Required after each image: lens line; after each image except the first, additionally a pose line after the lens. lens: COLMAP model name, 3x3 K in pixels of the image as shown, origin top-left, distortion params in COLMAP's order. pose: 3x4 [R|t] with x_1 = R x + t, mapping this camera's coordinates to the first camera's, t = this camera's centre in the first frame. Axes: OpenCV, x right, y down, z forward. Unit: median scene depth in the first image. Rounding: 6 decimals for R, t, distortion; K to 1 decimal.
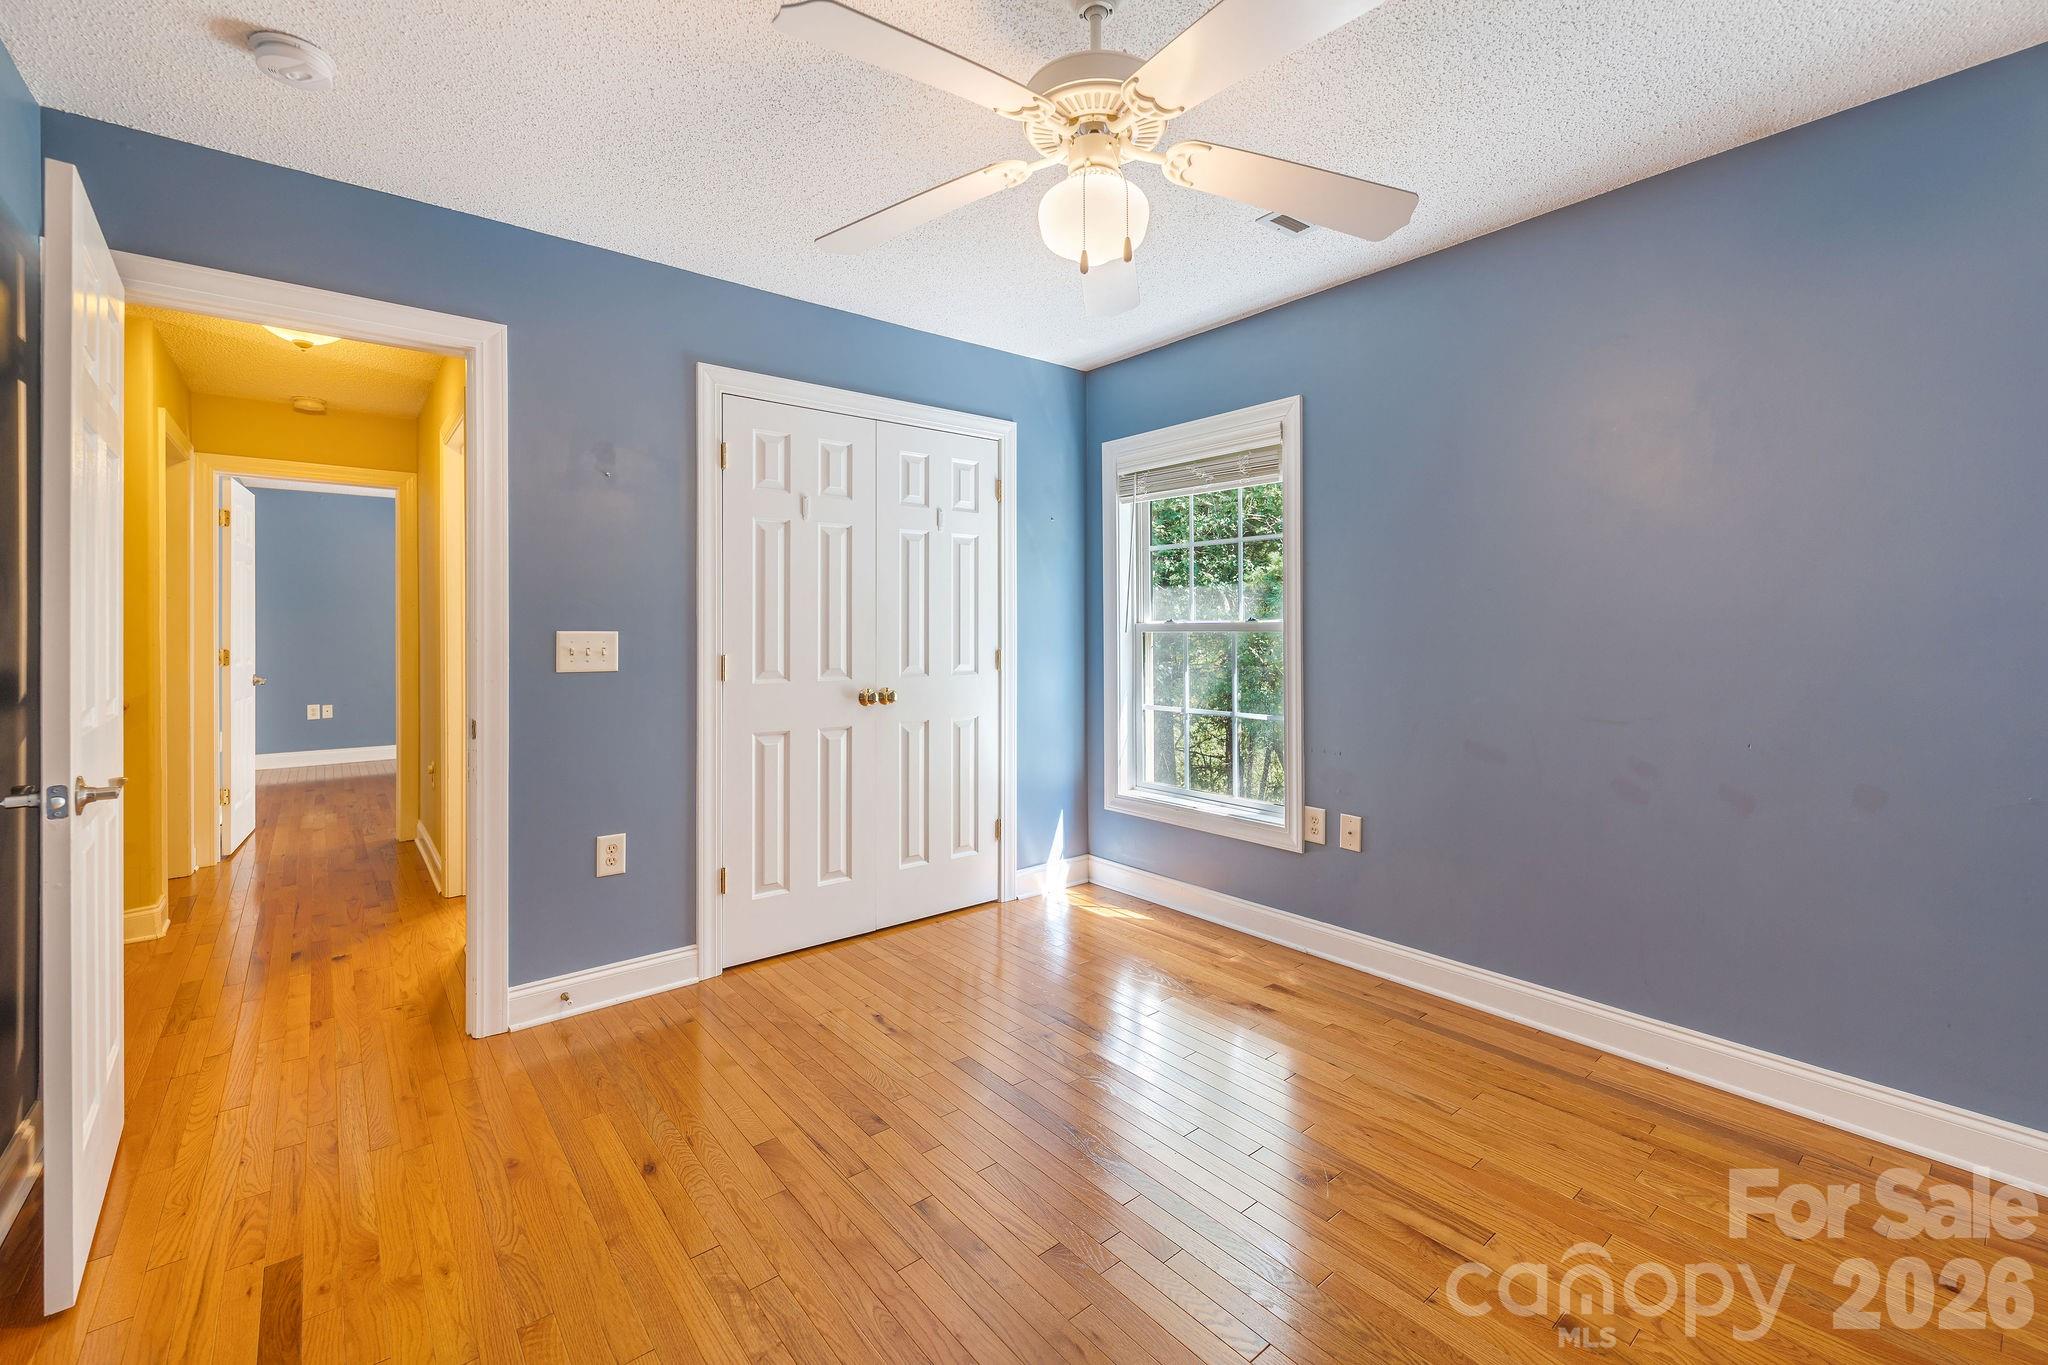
lens RADIAL K [[828.4, 0, 992.1], [0, 828.4, 626.7], [0, 0, 1]] dist [0.007166, -0.003324]
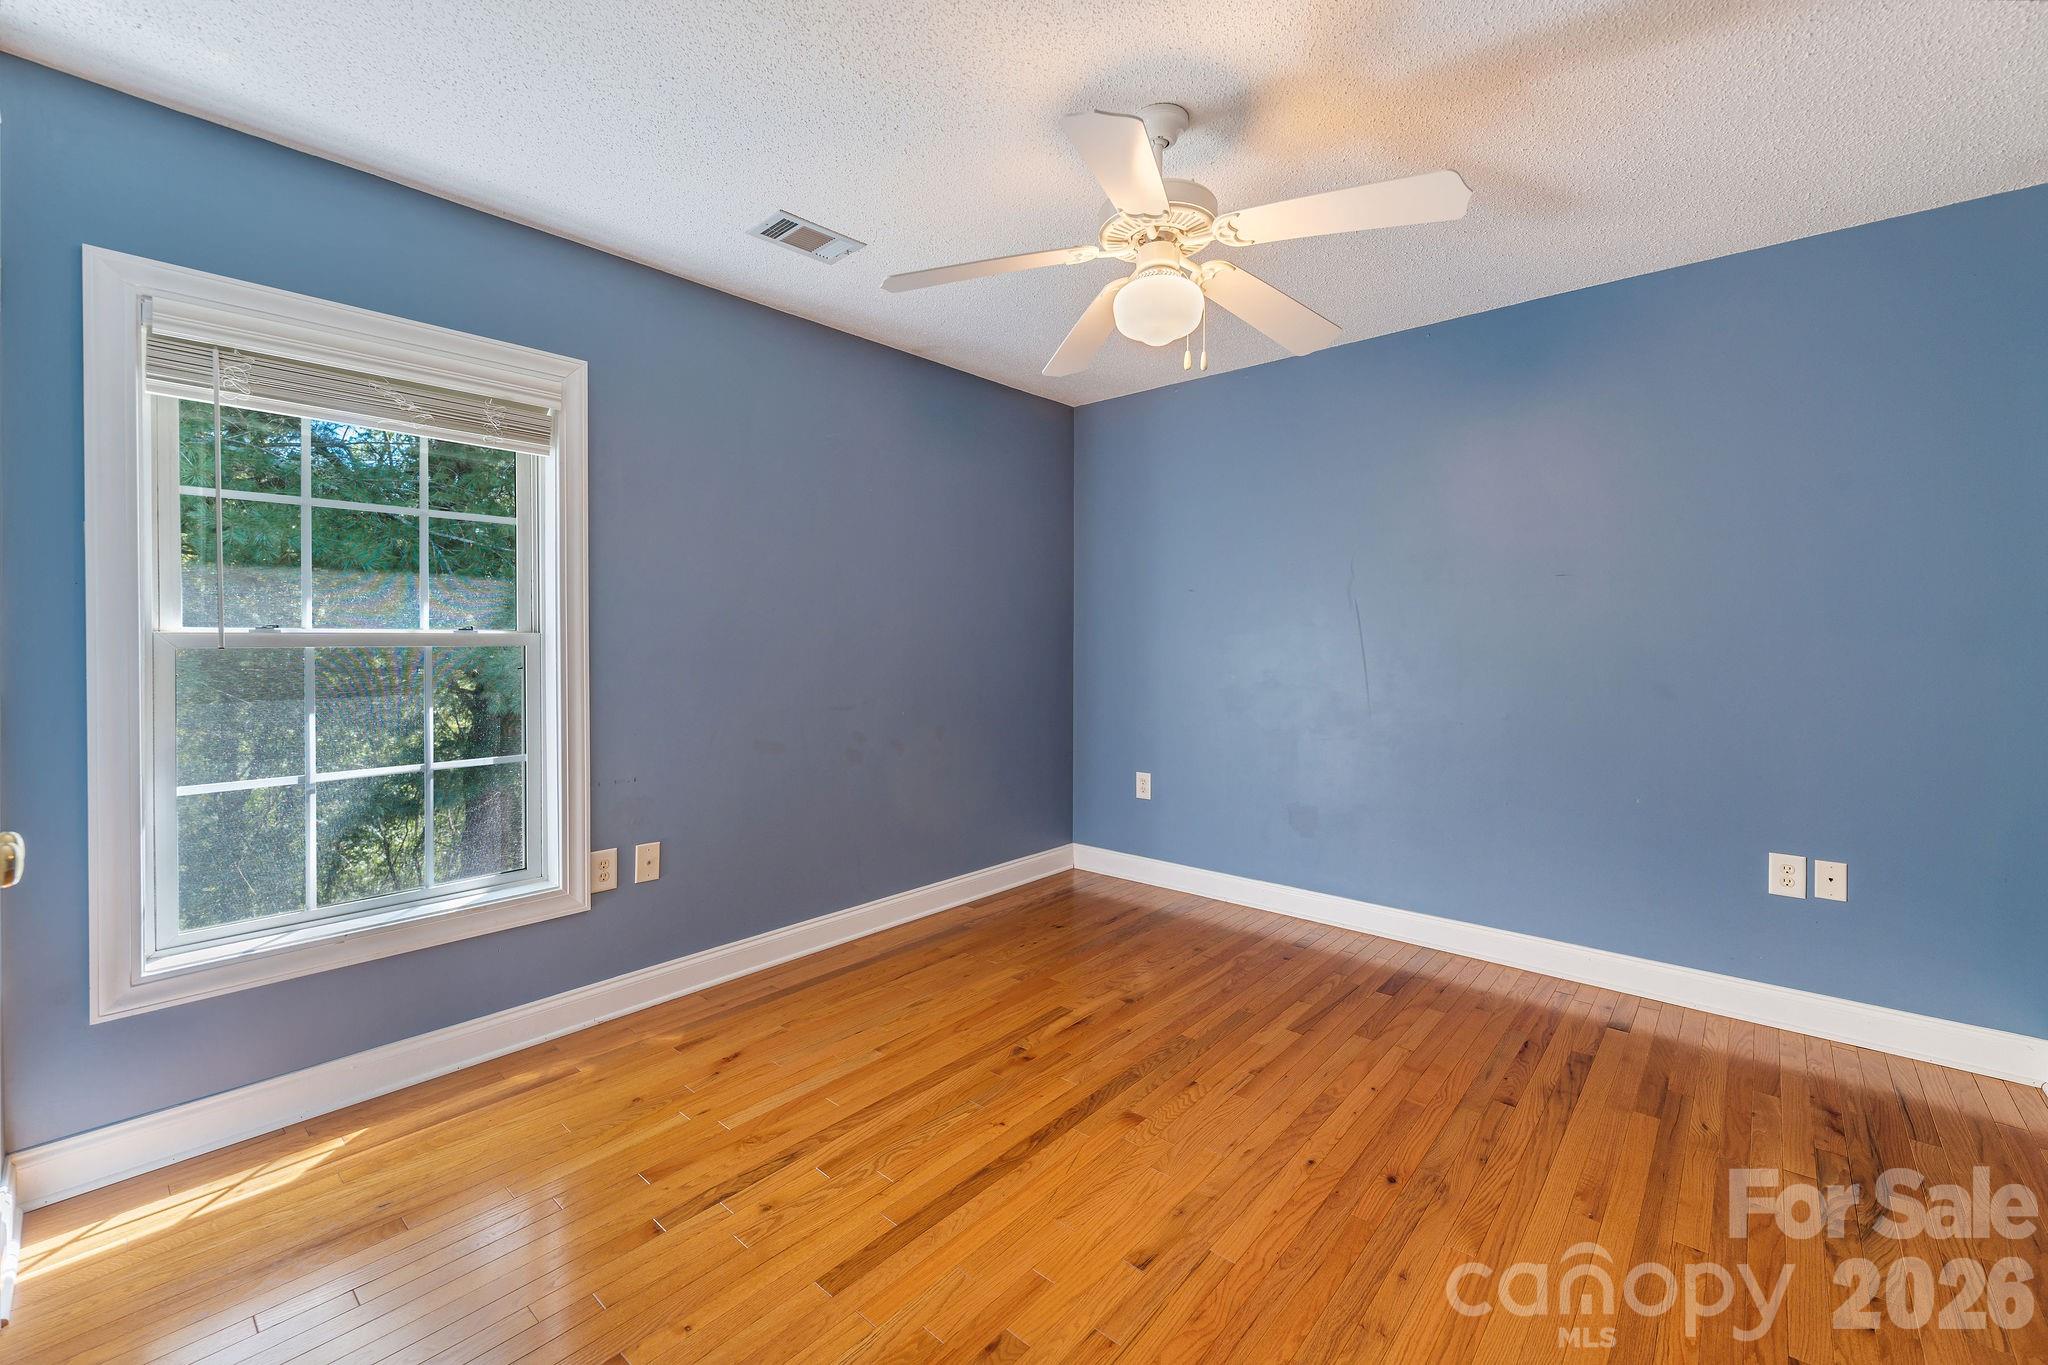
lens RADIAL K [[828.4, 0, 1044.8], [0, 828.4, 651.1], [0, 0, 1]] dist [0.007166, -0.003324]
pose [[-0.168955, -0.002688, 0.985620, -0.513550], [0.006509, 0.999971, 0.003843, 0.011367], [-0.985602, 0.007065, -0.168932, 0.666695]]
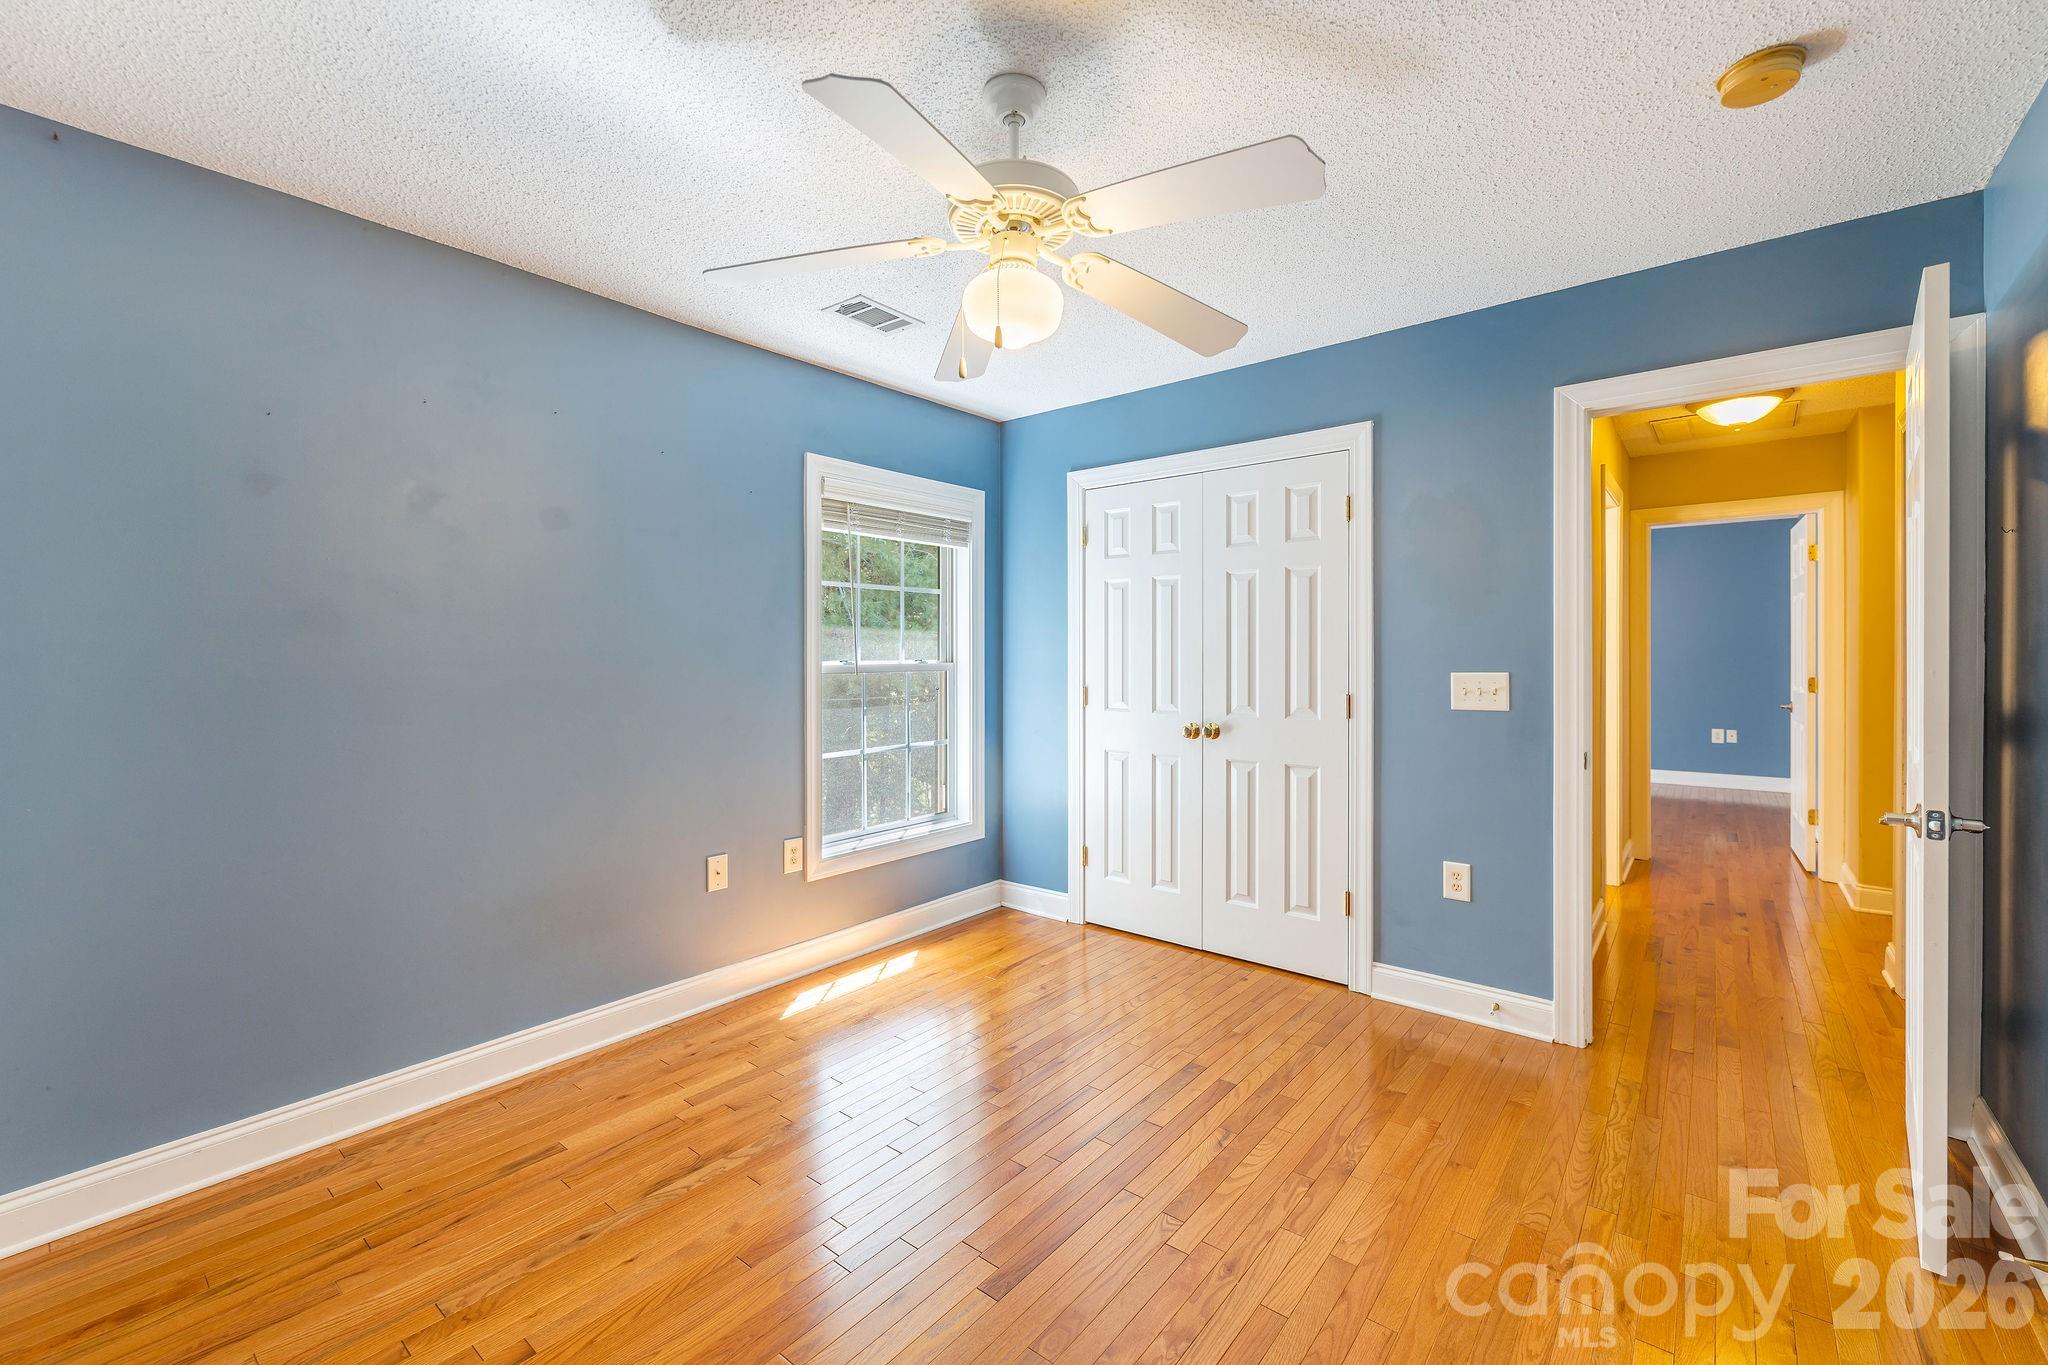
lens RADIAL K [[828.4, 0, 1027.1], [0, 828.4, 668.7], [0, 0, 1]] dist [0.007166, -0.003324]
pose [[-0.204118, 0.010126, 0.978894, -0.911991], [0.018210, 0.999813, -0.006545, 0.013344], [-0.978777, 0.016489, -0.204264, 1.166650]]
